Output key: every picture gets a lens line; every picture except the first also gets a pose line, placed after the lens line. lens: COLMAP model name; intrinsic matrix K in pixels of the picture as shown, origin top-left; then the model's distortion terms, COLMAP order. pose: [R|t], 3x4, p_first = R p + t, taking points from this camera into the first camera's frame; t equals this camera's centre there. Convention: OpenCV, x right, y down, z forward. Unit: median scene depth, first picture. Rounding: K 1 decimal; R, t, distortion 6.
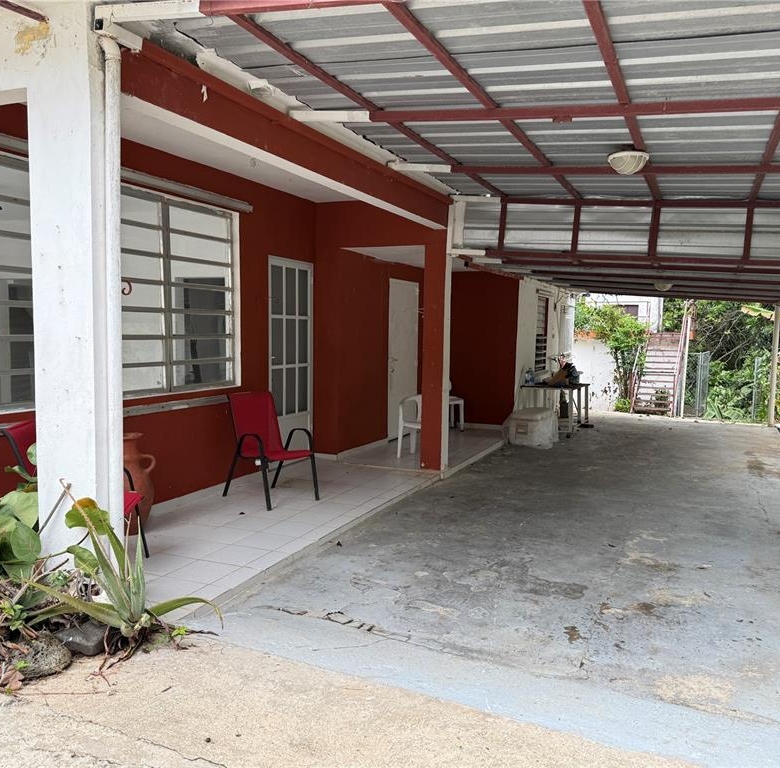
lens RADIAL K [[717.6, 0, 390.0], [0, 717.6, 384.0], [0, 0, 1]] dist [0.157742, -0.279956]
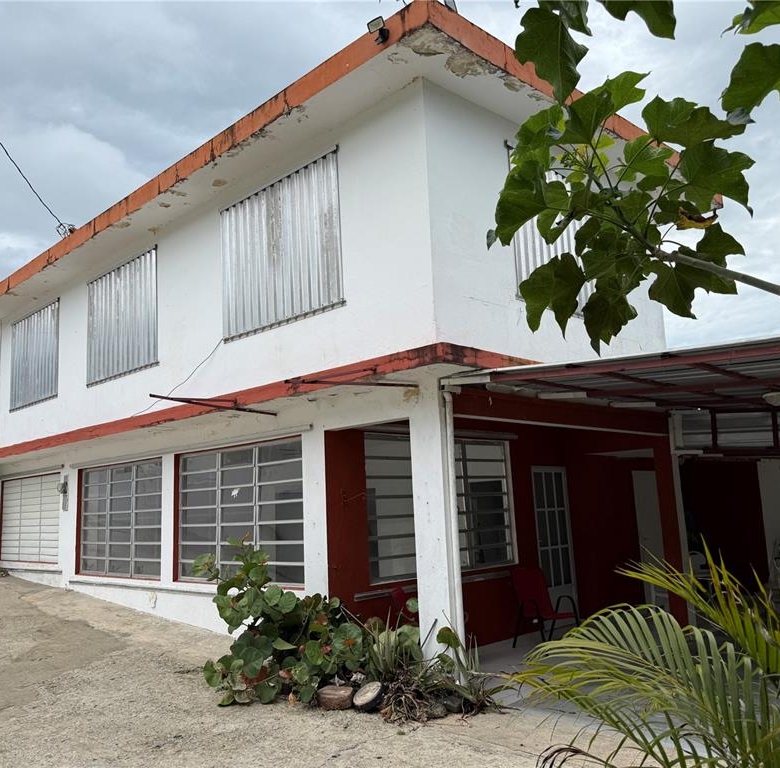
lens RADIAL K [[717.6, 0, 390.0], [0, 717.6, 384.0], [0, 0, 1]] dist [0.157742, -0.279956]
pose [[0.933034, -0.112091, -0.341882, 0.078959], [0.027315, 0.969557, -0.243338, 0.000908], [0.358750, 0.217705, 0.907691, -0.432333]]
